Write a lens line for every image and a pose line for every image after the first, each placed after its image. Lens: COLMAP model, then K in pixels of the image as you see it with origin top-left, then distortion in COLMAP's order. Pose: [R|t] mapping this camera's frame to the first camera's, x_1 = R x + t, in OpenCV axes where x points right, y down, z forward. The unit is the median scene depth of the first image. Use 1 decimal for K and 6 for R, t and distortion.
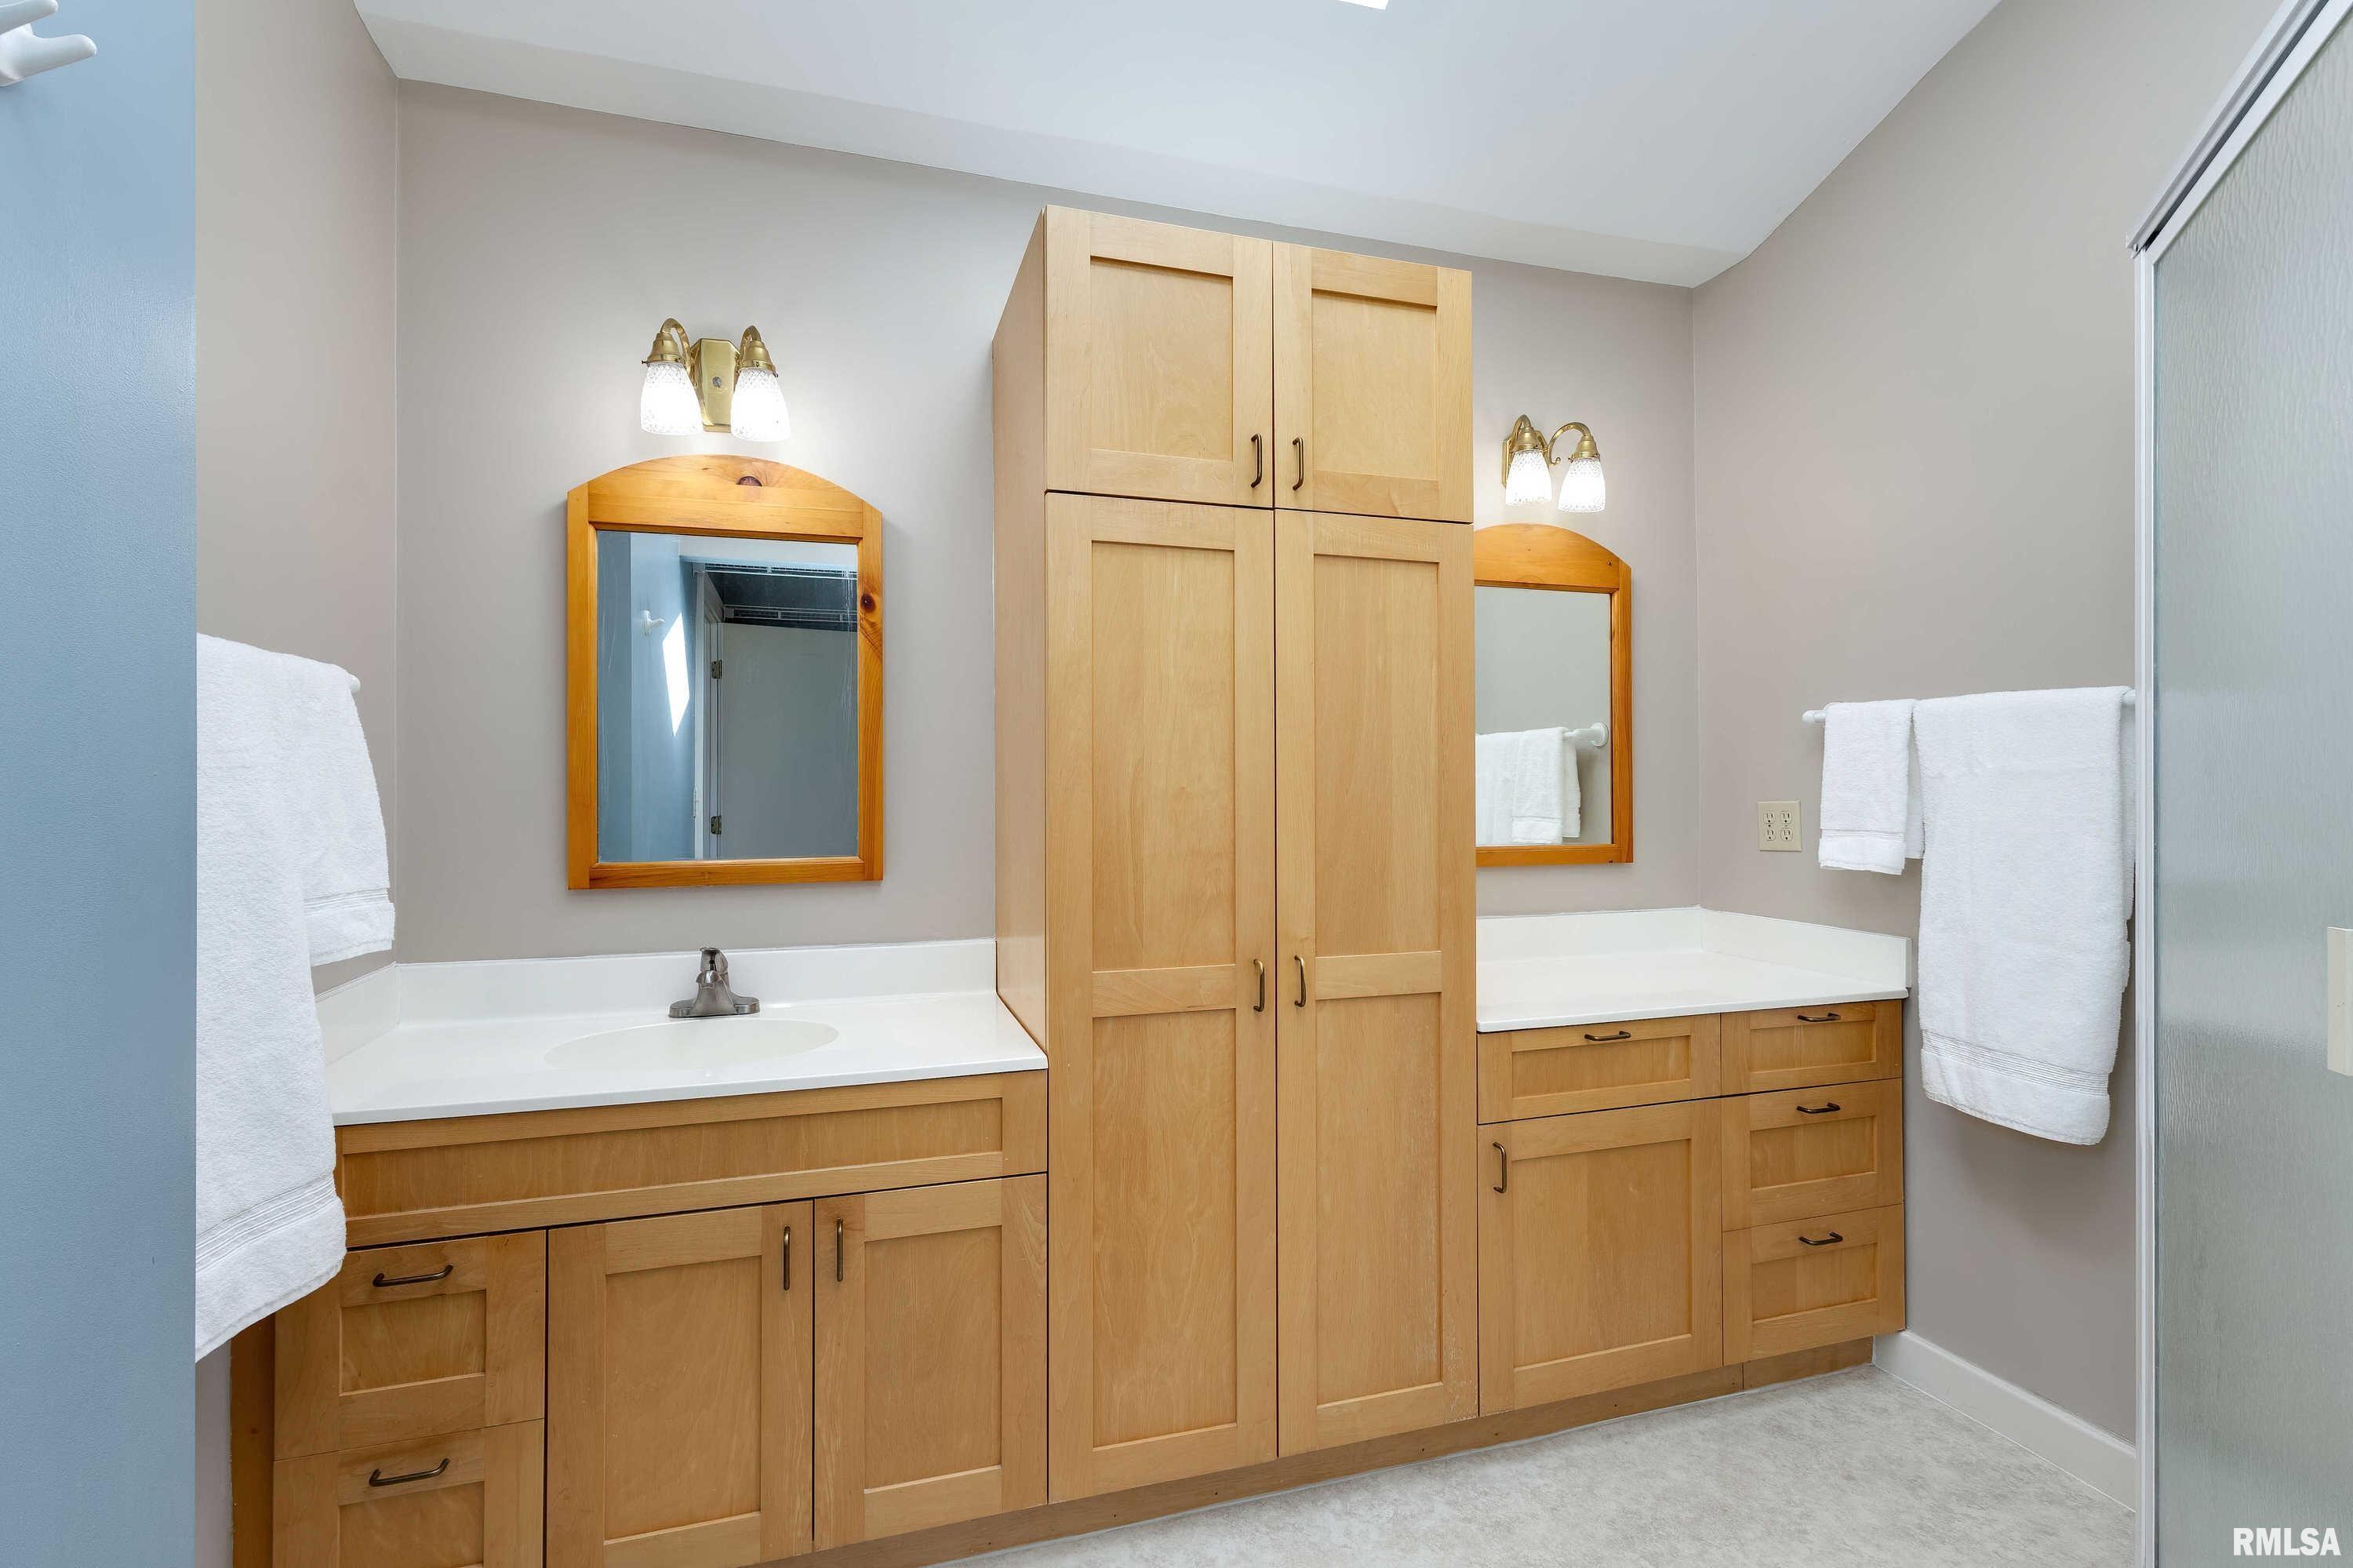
lens RADIAL K [[1089.7, 0, 1169.2], [0, 1089.7, 782.0], [0, 0, 1]] dist [0.000881, 0.000870]
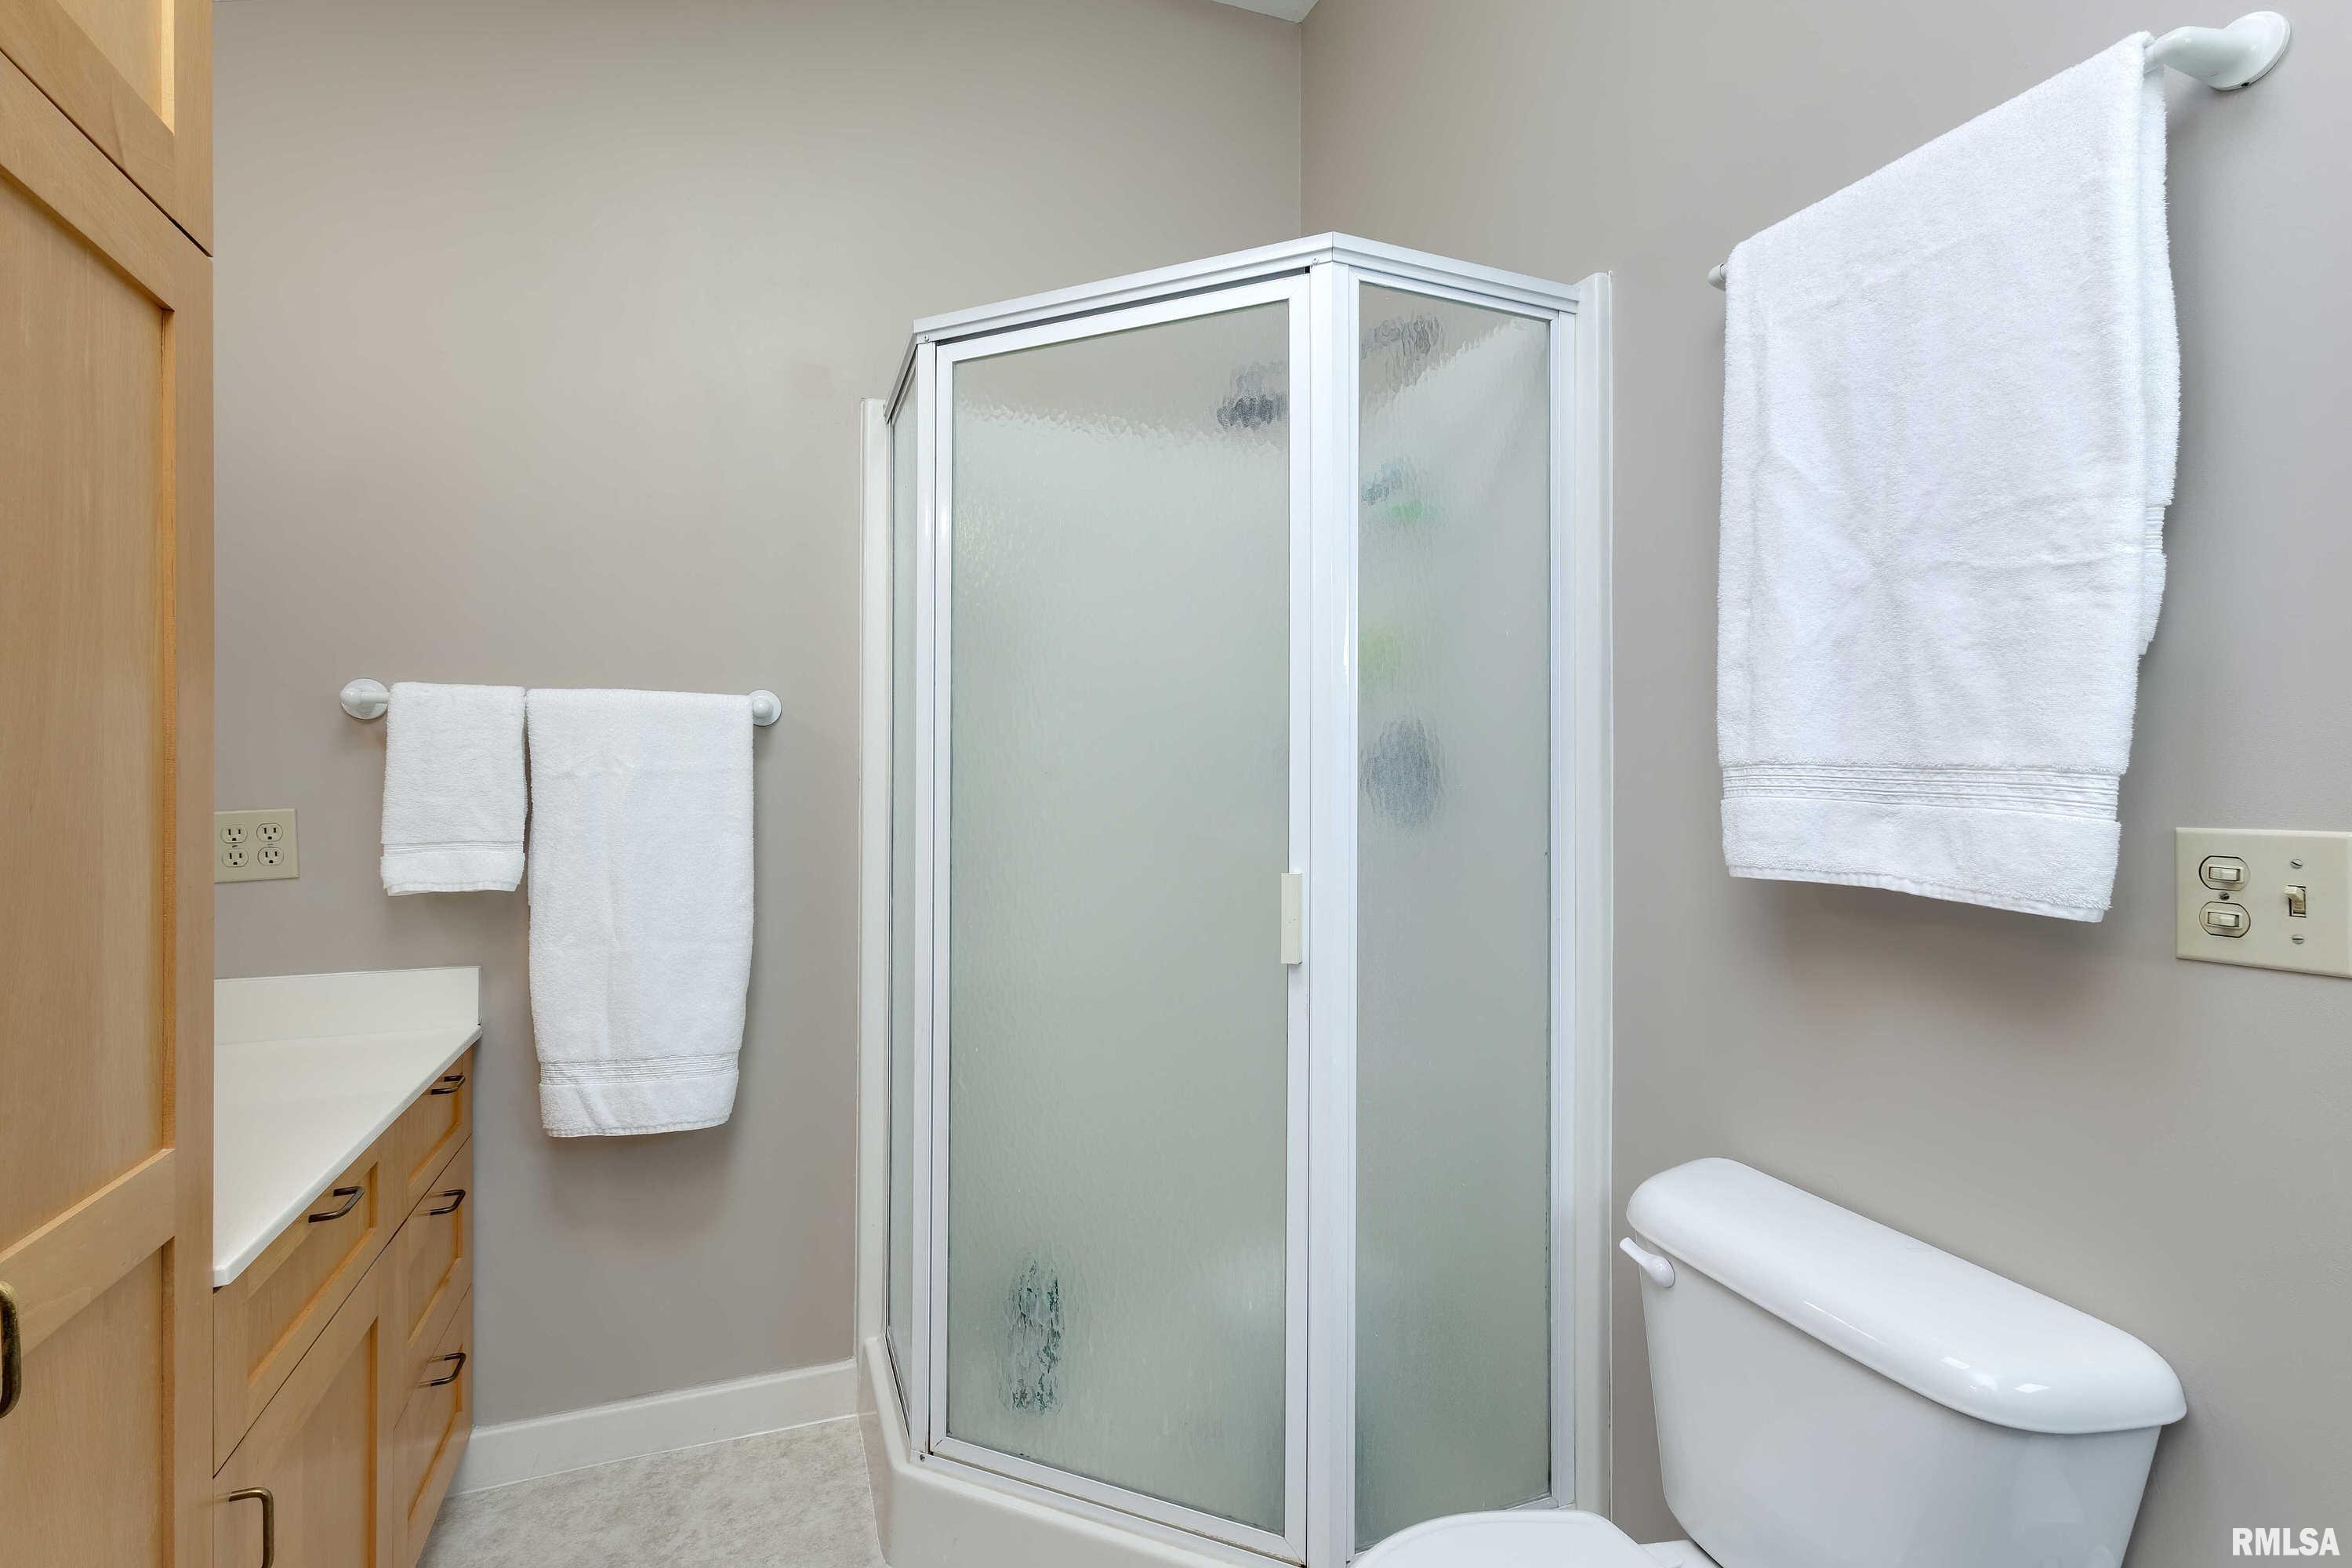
lens RADIAL K [[1089.2, 0, 1170.1], [0, 1089.2, 775.9], [0, 0, 1]] dist [0.000881, 0.000870]
pose [[-0.072502, 0.004105, 0.997360, -0.234314], [-0.000193, 0.999991, -0.004129, -0.001705], [-0.997368, -0.000492, -0.072500, 0.582035]]
